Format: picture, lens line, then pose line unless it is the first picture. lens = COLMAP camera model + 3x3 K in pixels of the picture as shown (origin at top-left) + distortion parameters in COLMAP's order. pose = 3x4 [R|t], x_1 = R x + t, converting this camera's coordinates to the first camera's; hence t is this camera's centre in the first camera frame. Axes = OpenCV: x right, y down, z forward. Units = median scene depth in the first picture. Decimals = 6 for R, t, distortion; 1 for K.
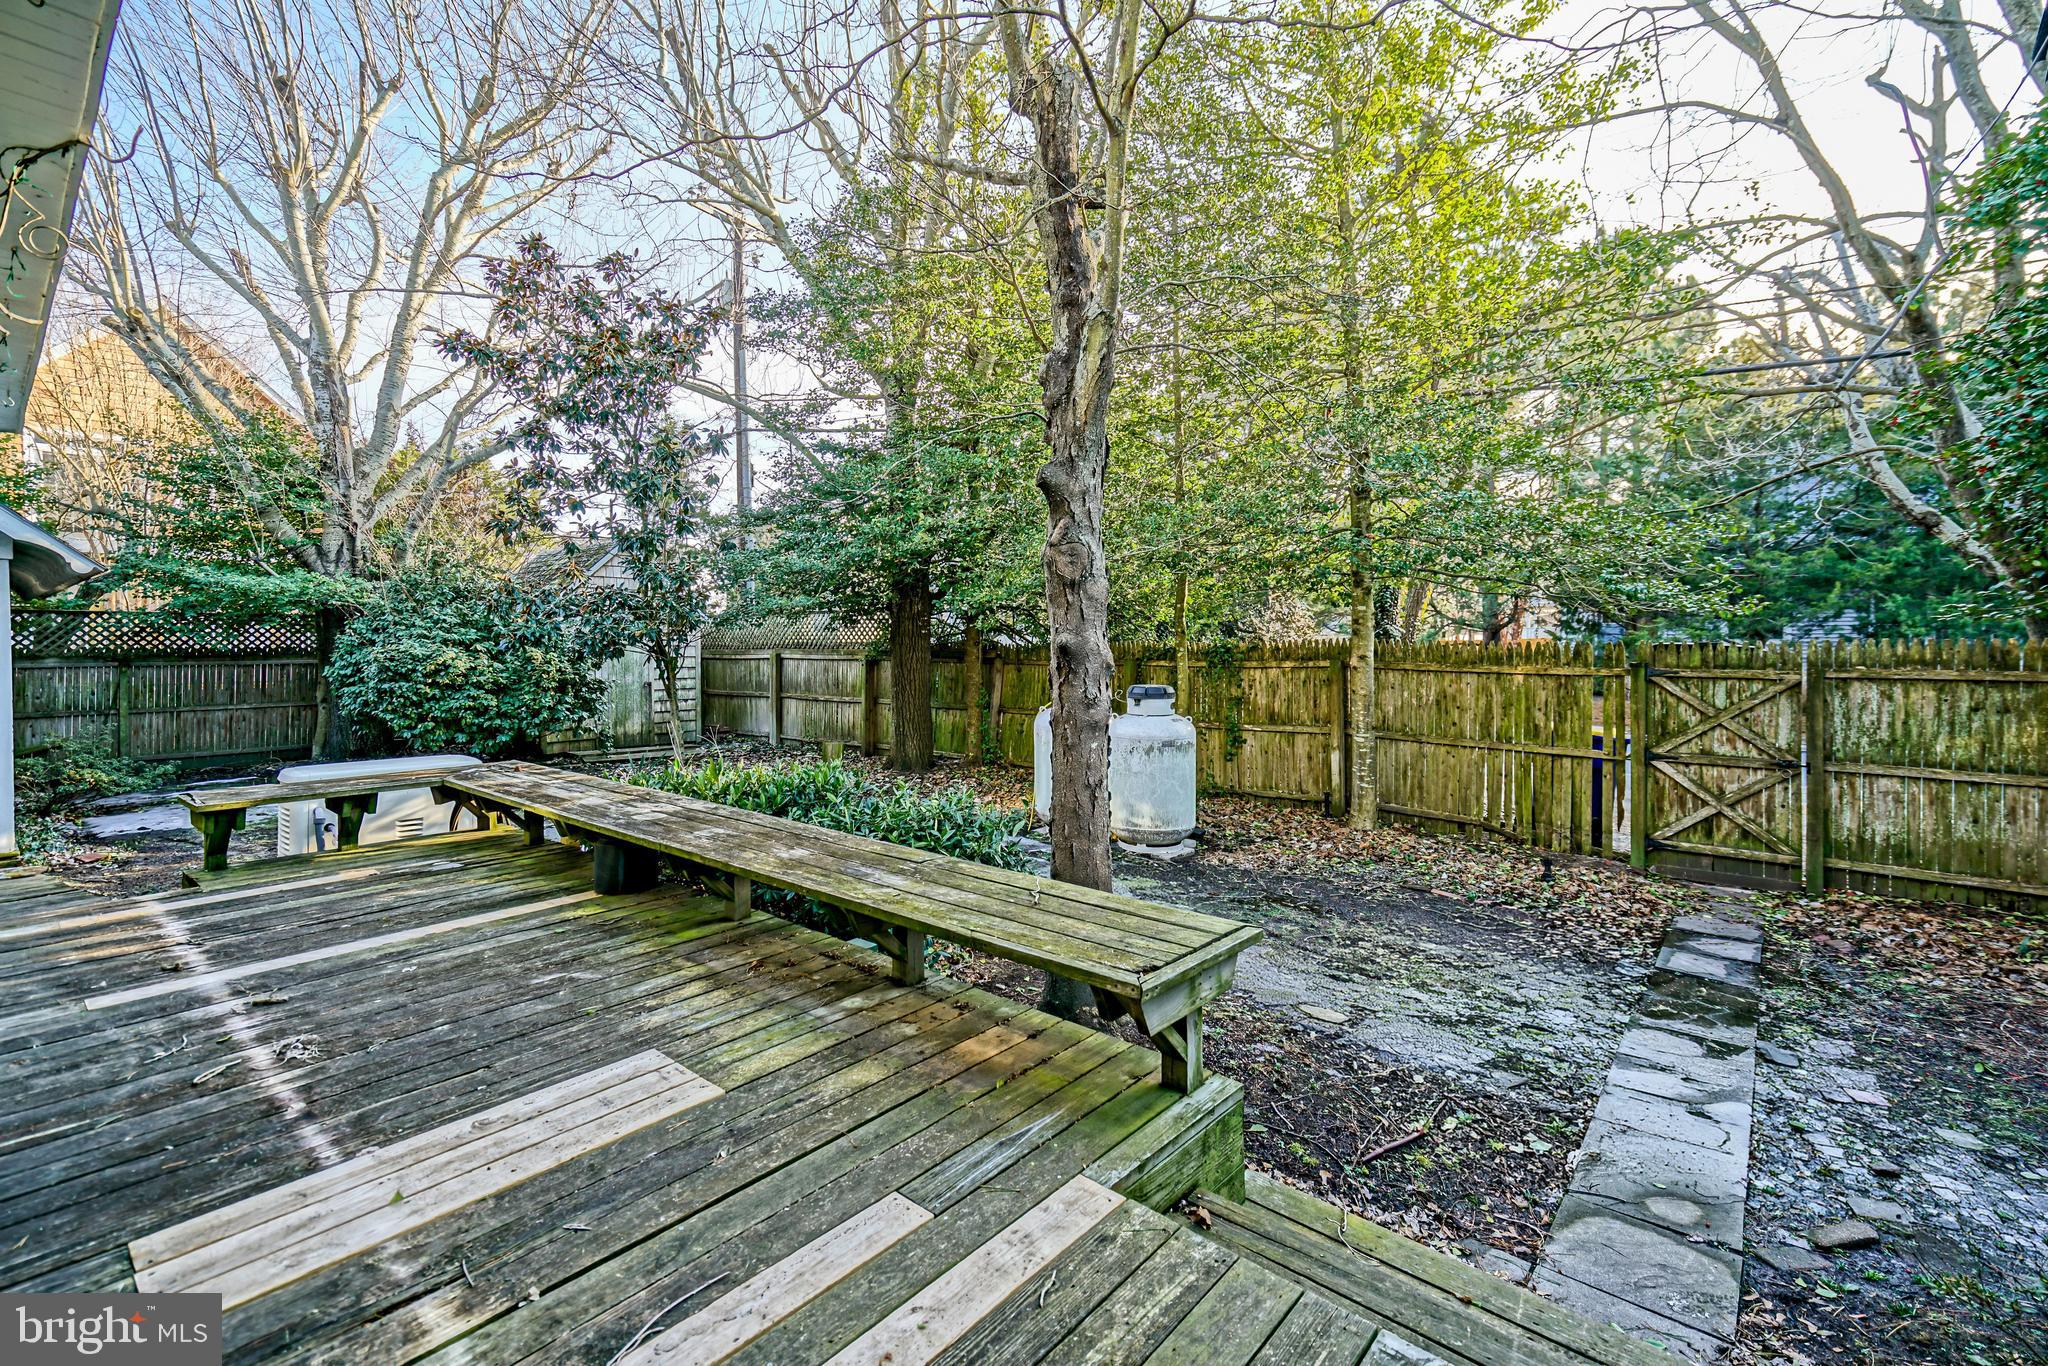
lens RADIAL K [[909.5, 0, 999.8], [0, 909.5, 665.6], [0, 0, 1]] dist [0.040018, -0.000004]
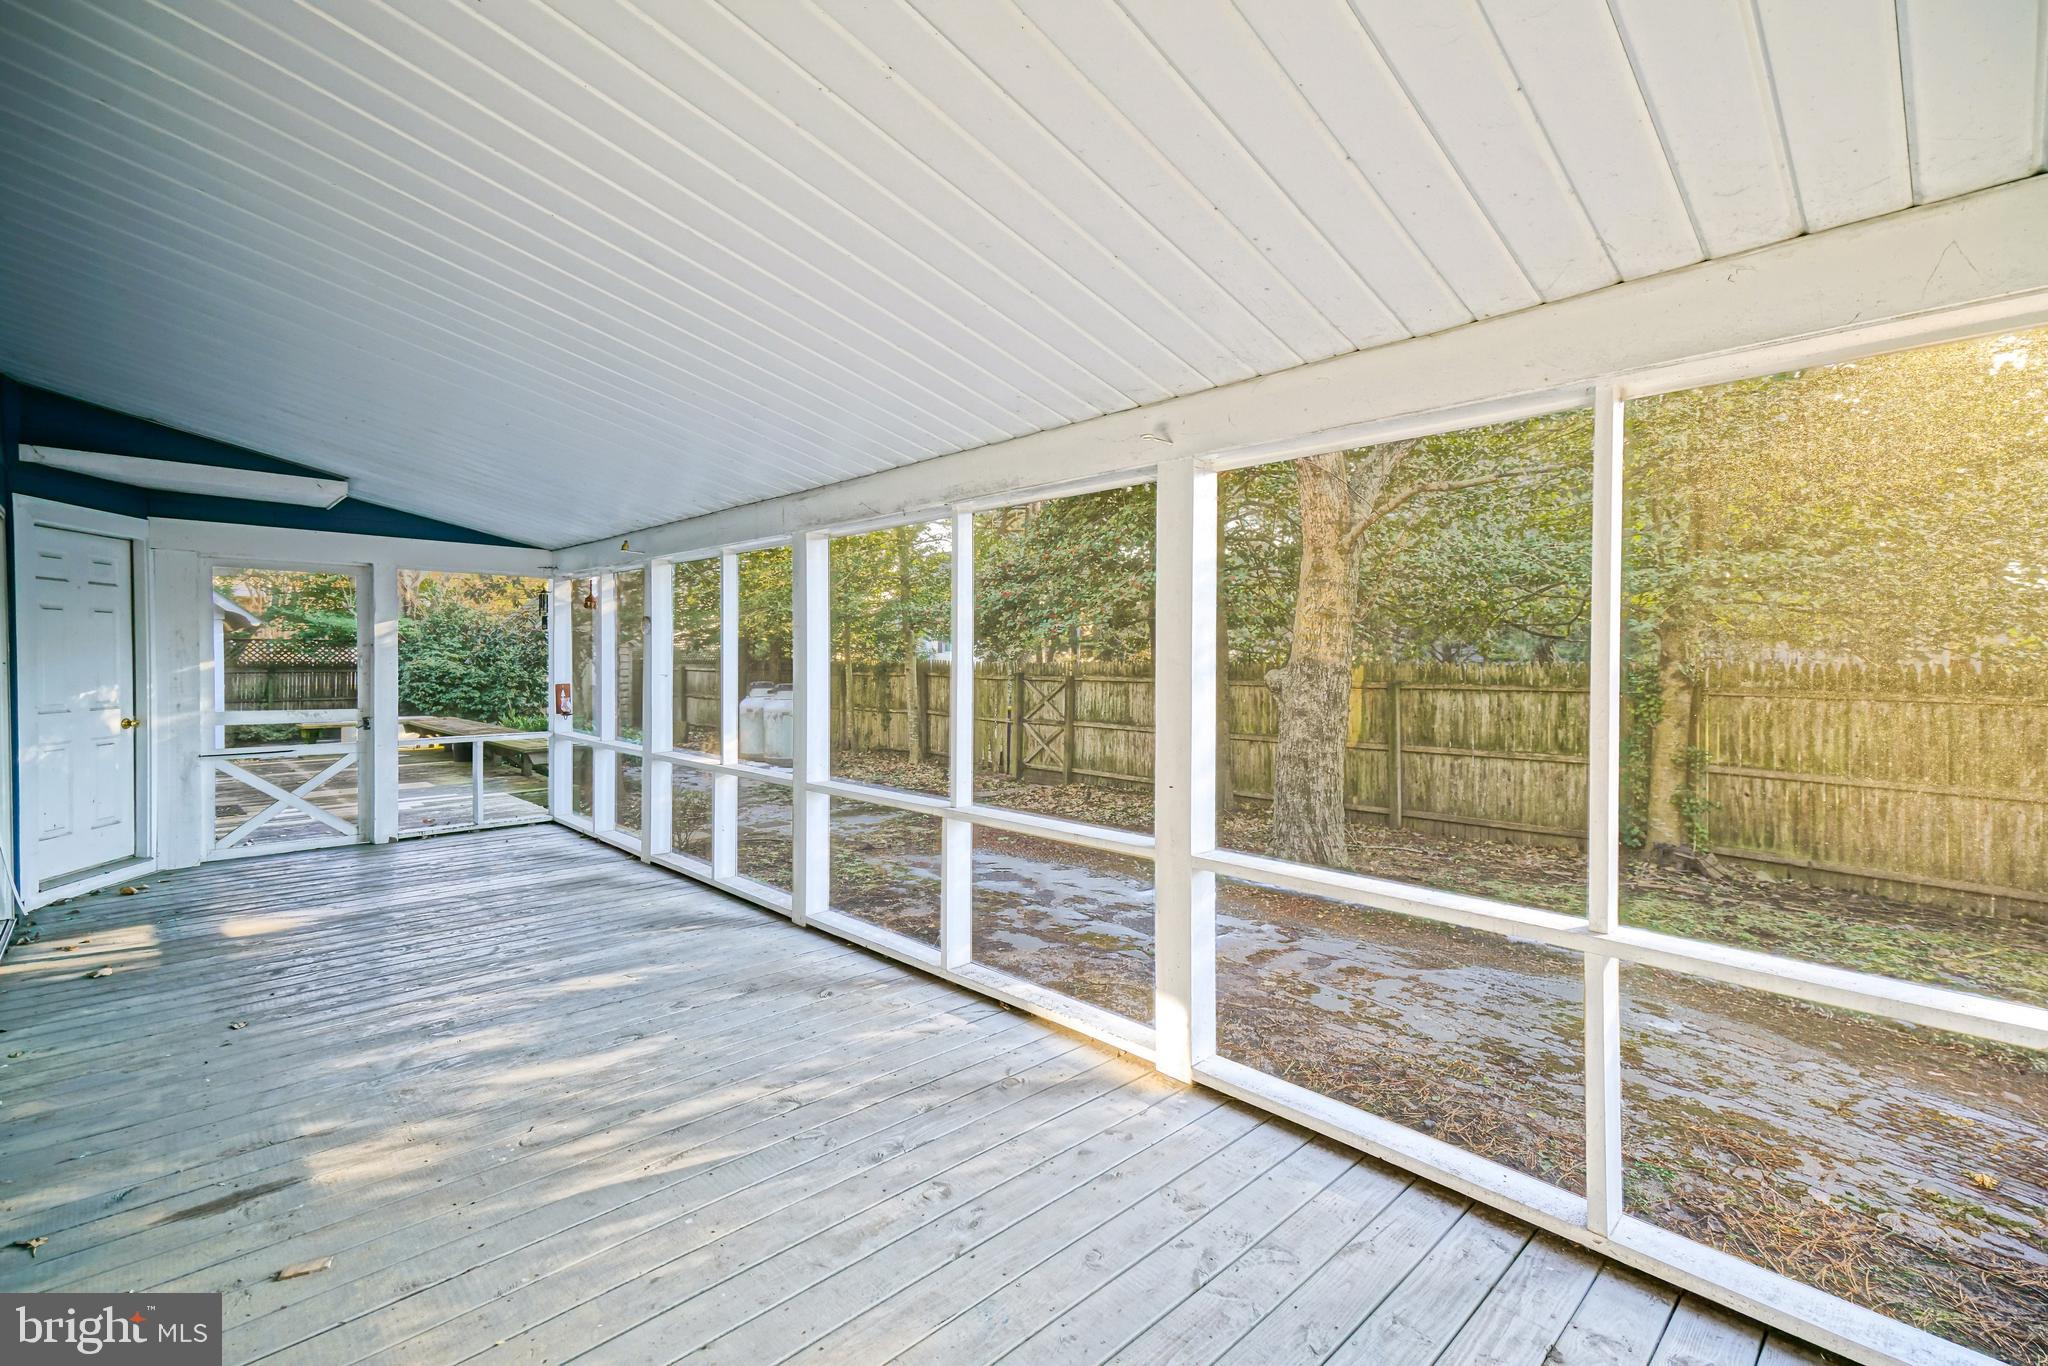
lens RADIAL K [[913.3, 0, 1014.0], [0, 913.3, 649.8], [0, 0, 1]] dist [0.043797, -0.000143]
pose [[0.997861, 0.004529, -0.065220, 0.537318], [-0.006753, 0.999402, -0.033916, 0.008796], [0.065027, 0.034283, 0.997294, -0.624749]]
